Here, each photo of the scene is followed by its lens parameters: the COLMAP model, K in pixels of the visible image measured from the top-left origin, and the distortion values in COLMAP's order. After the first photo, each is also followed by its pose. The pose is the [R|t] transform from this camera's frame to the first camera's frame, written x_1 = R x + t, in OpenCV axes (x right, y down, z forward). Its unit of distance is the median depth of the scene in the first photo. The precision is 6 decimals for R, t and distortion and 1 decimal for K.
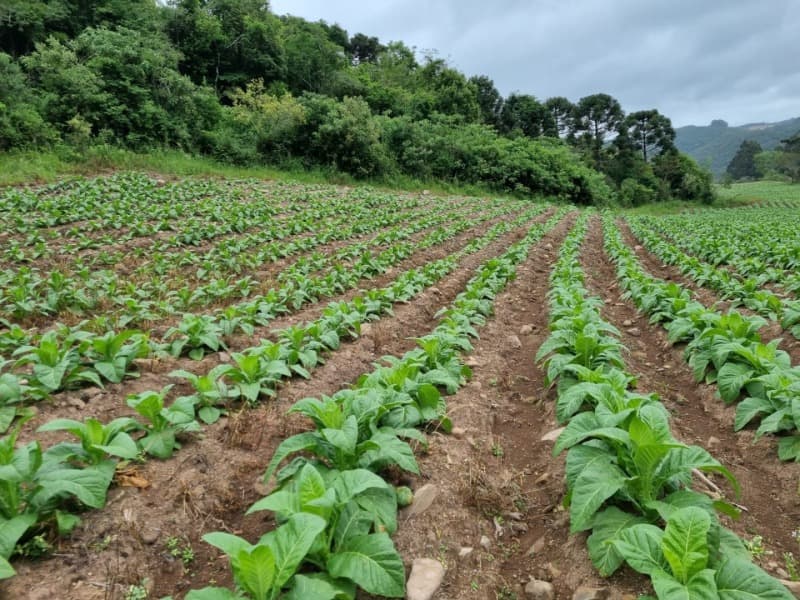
lens RADIAL K [[596.5, 0, 418.6], [0, 596.5, 305.6], [0, 0, 1]] dist [0.081699, -0.050302]
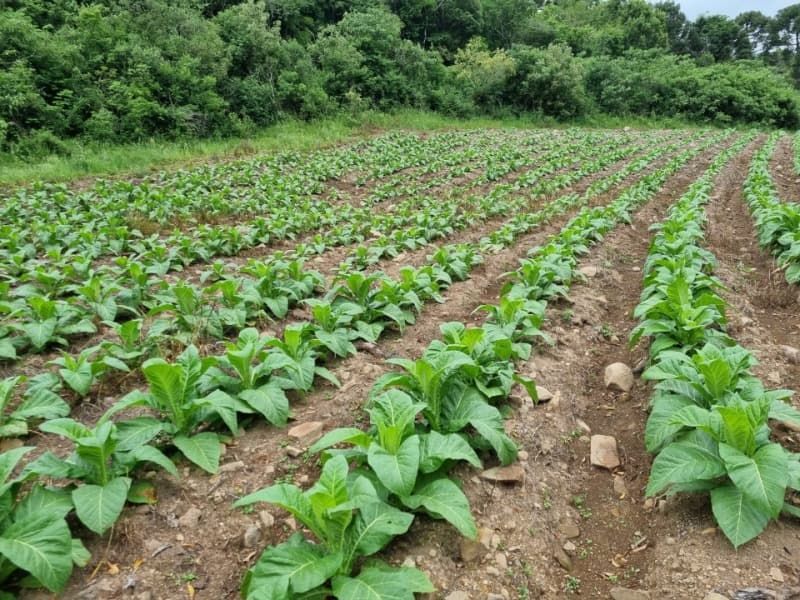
lens RADIAL K [[596.5, 0, 418.6], [0, 596.5, 305.6], [0, 0, 1]] dist [0.081699, -0.050302]
pose [[0.970098, 0.000514, -0.242711, -0.076298], [0.020426, 0.996278, 0.083749, 0.023307], [0.241851, -0.086202, 0.966477, -0.138429]]
